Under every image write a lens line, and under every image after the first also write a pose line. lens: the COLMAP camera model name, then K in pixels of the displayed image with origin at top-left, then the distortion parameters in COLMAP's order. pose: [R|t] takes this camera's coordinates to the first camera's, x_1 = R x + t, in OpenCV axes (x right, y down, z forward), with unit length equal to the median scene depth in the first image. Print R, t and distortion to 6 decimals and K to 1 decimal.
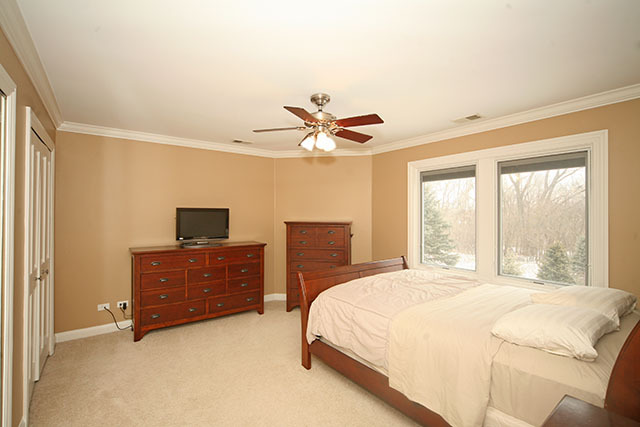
lens RADIAL K [[293.3, 0, 320.7], [0, 293.3, 212.3], [0, 0, 1]] dist [0.000027, 0.000003]
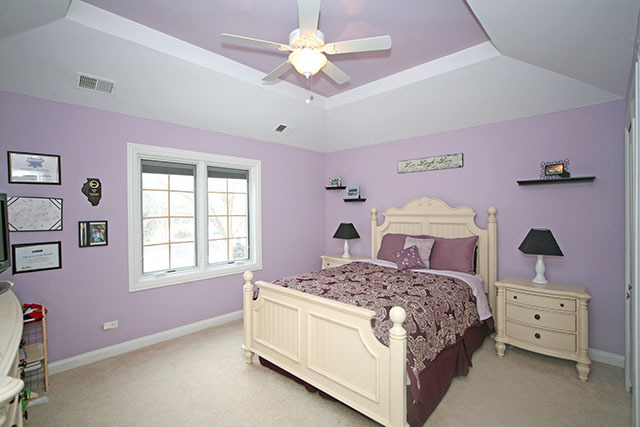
lens RADIAL K [[293.3, 0, 319.9], [0, 293.3, 212.2], [0, 0, 1]] dist [0.000027, 0.000003]
pose [[-0.161072, -0.008068, 0.986910, -0.603649], [0.006888, 0.999933, 0.009299, 0.002933], [-0.986919, 0.008296, -0.161006, 0.750524]]
